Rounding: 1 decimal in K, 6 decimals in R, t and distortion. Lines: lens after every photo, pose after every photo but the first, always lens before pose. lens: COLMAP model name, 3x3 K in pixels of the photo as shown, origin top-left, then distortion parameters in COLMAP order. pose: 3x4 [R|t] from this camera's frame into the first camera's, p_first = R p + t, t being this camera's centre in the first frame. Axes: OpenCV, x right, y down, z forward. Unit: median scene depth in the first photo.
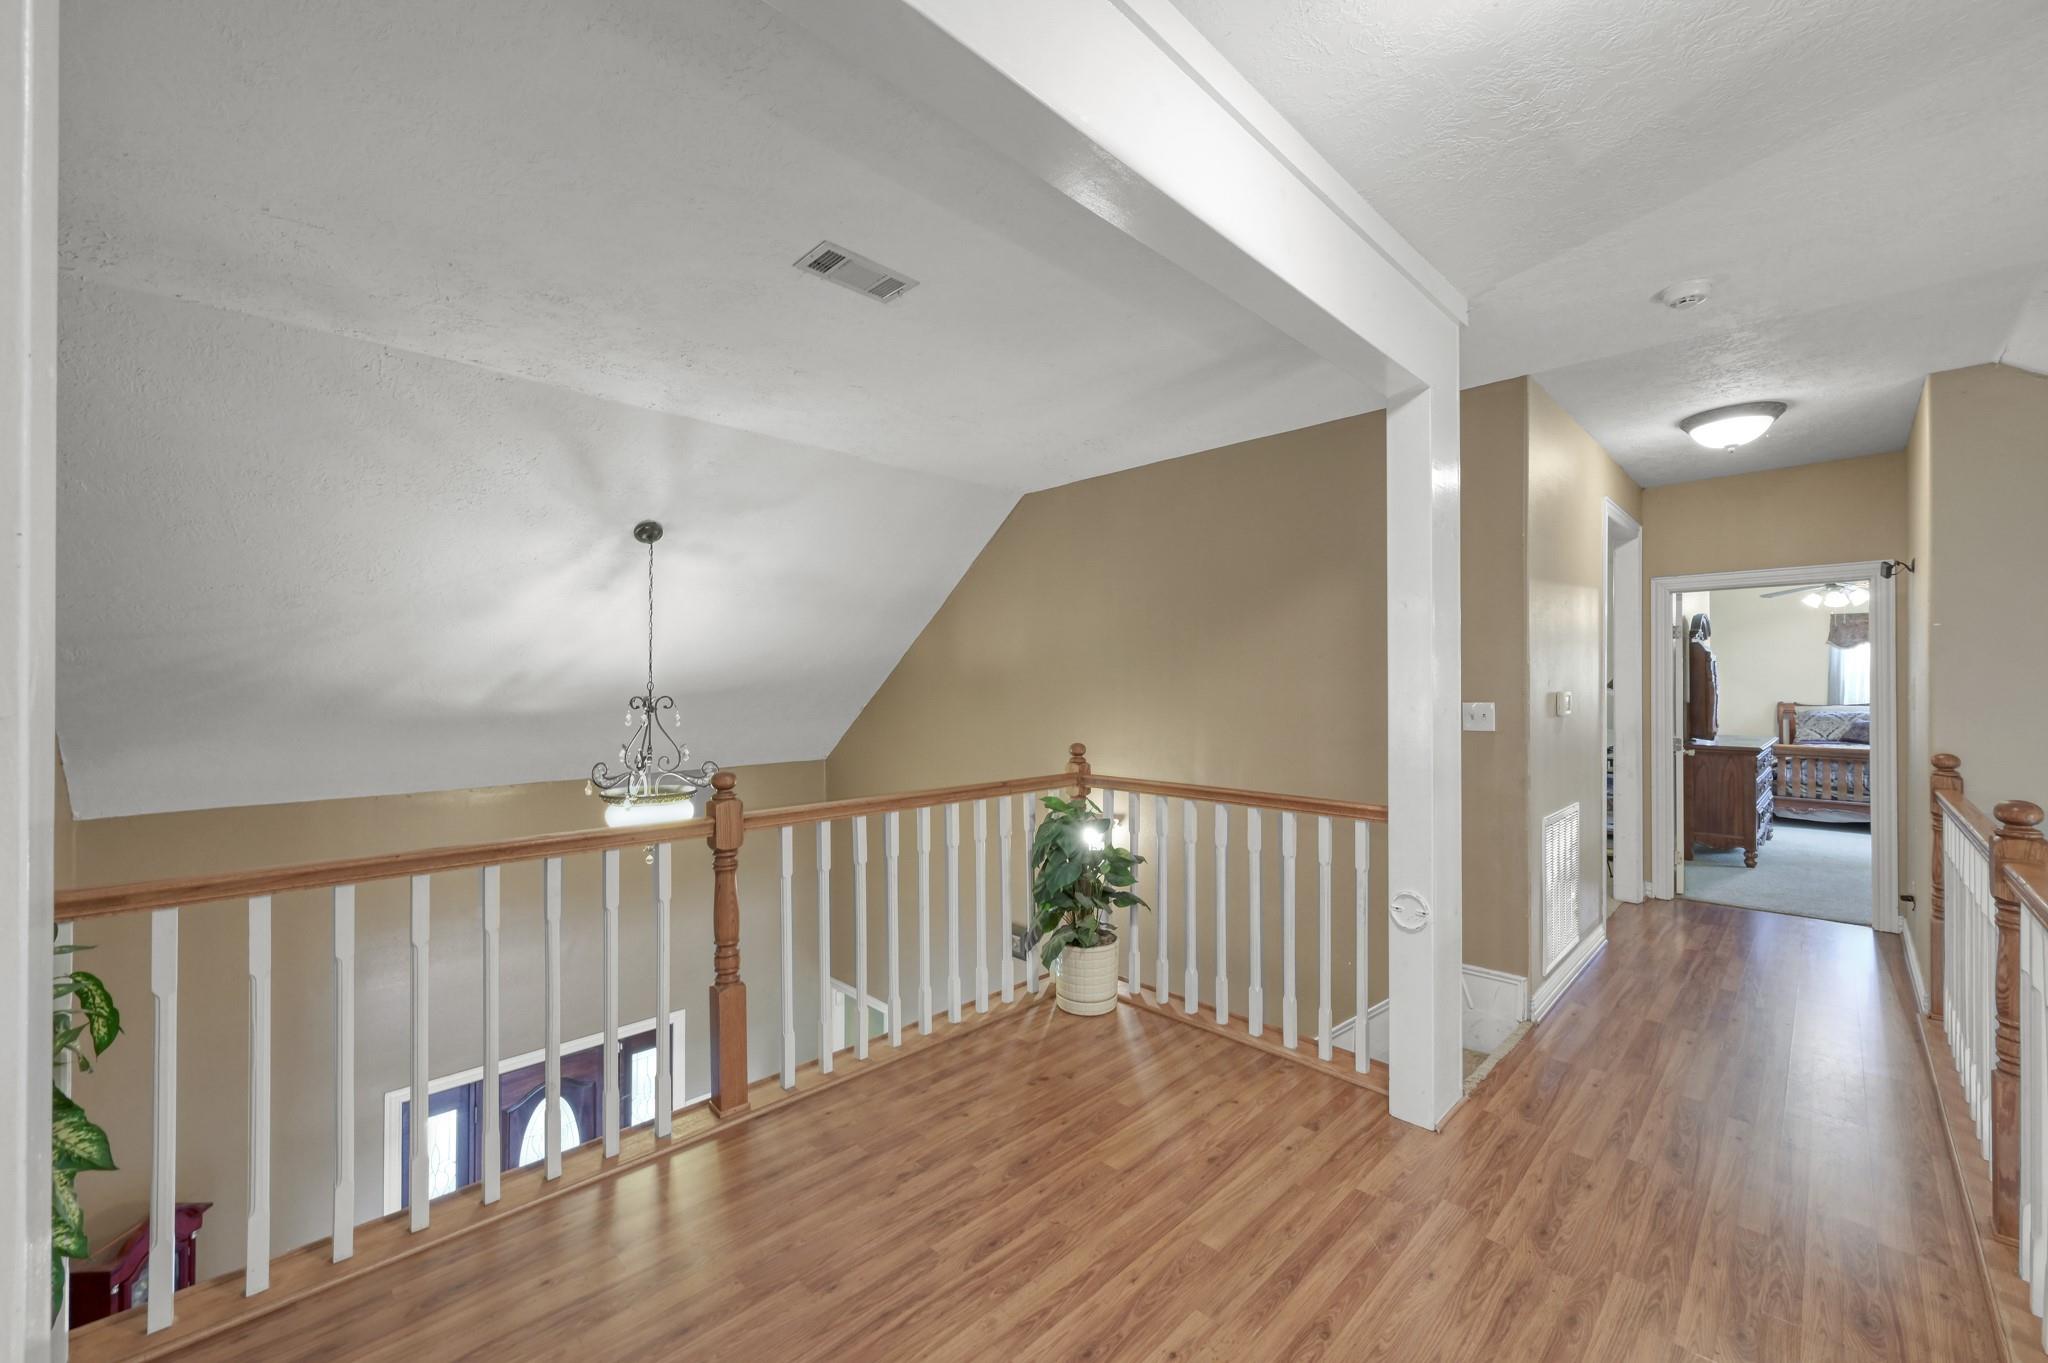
lens RADIAL K [[805.1, 0, 1021.6], [0, 805.1, 686.0], [0, 0, 1]] dist [0.000185, 0.000165]
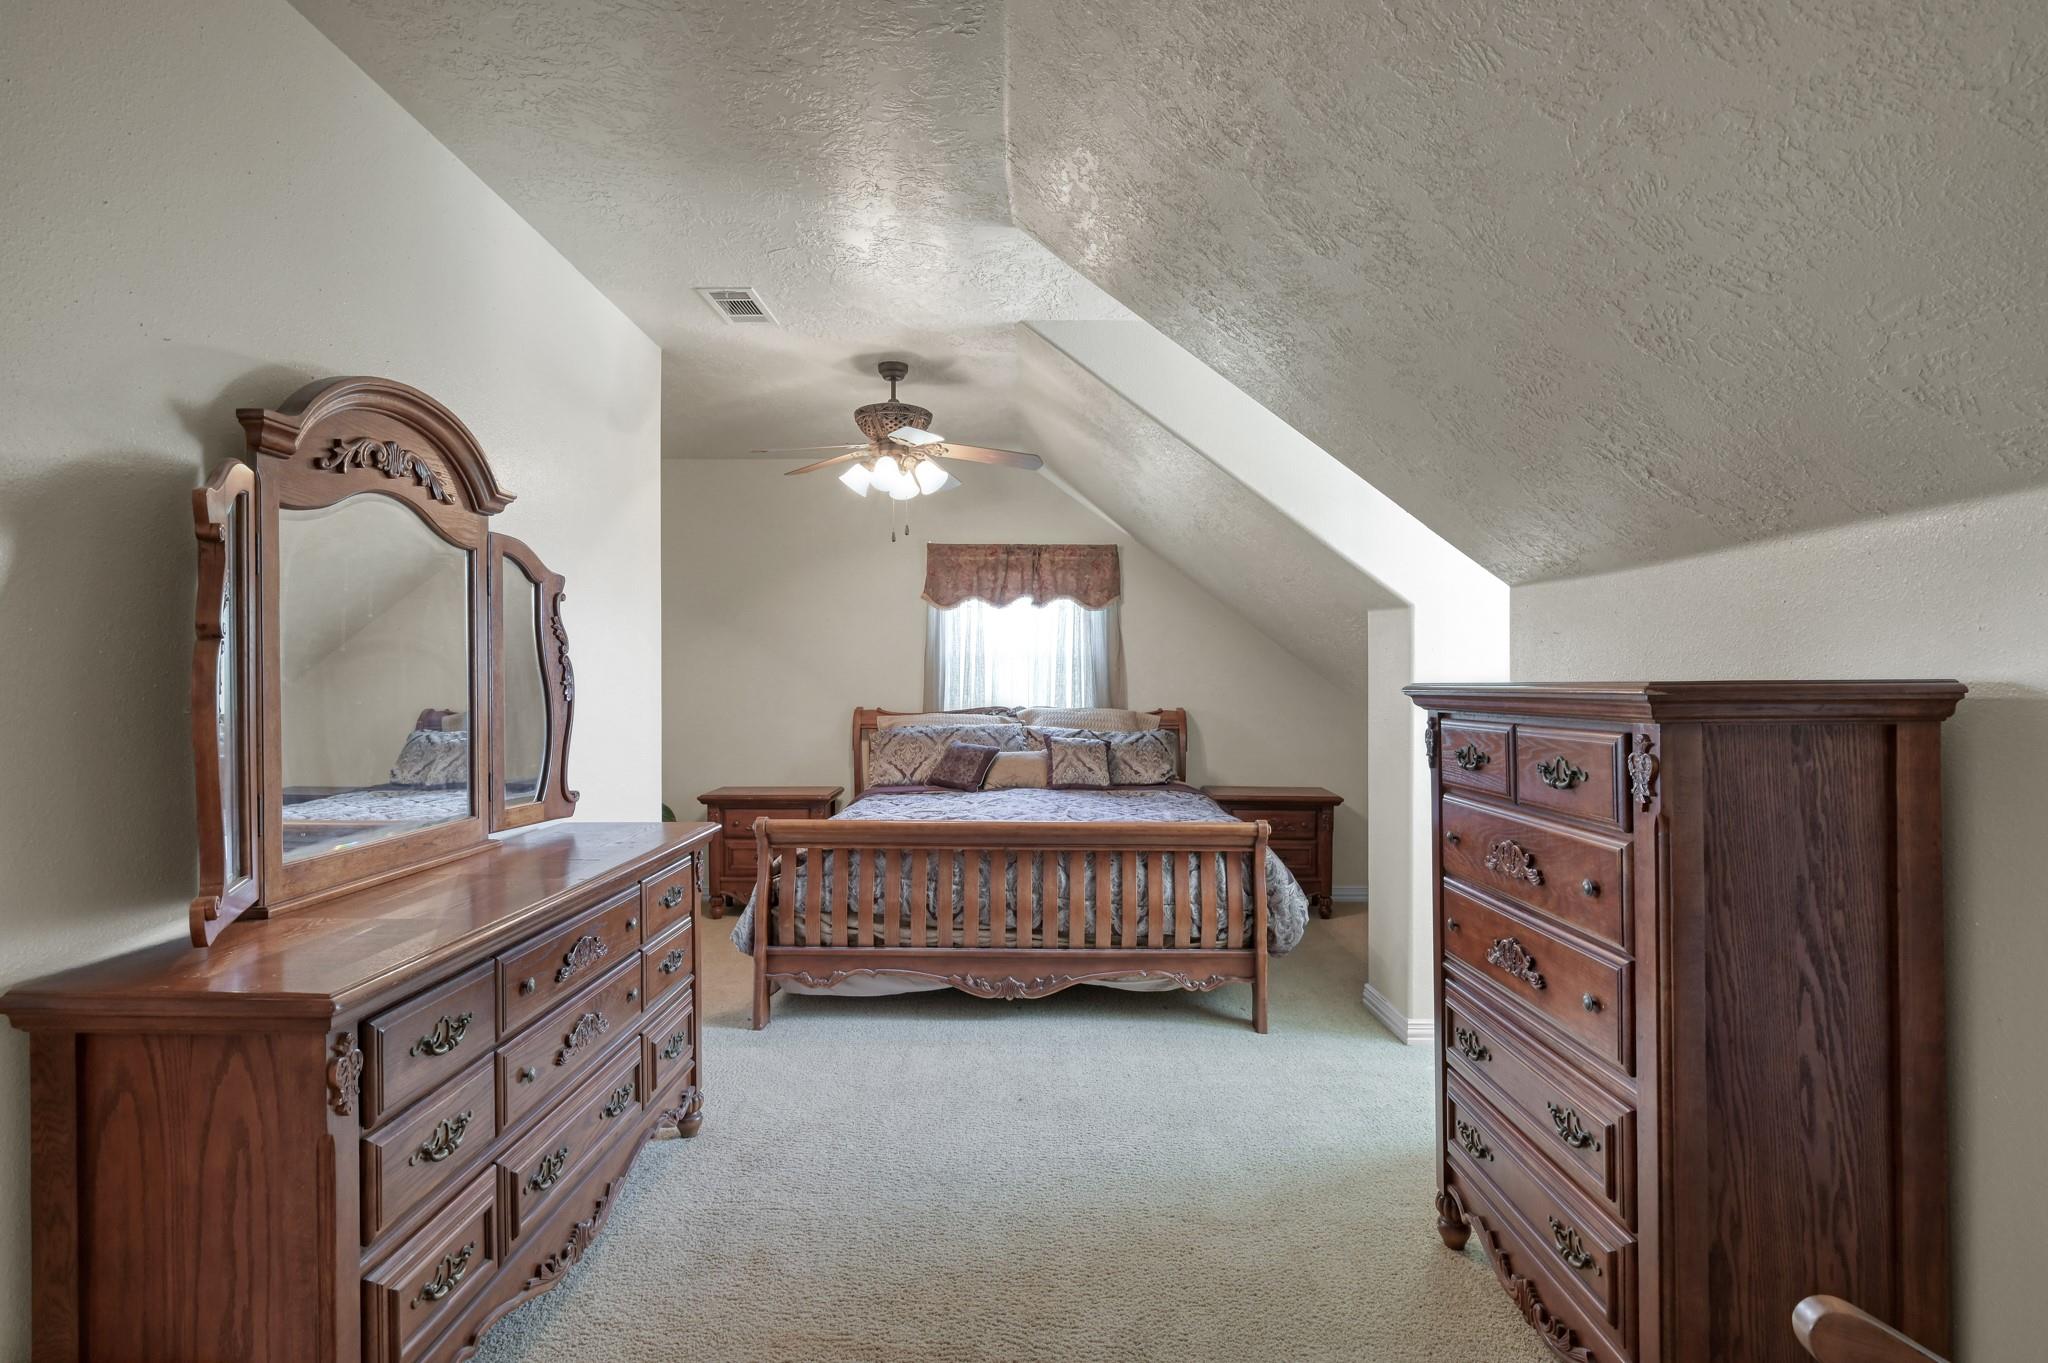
lens RADIAL K [[1001.6, 0, 1023.2], [0, 1001.6, 681.2], [0, 0, 1]] dist [0.000107, 0.000001]
pose [[0.708655, -0.002361, 0.705551, 0.673371], [0.002881, 0.999996, 0.000453, 0.003529], [-0.705549, 0.001711, 0.708659, 0.559152]]
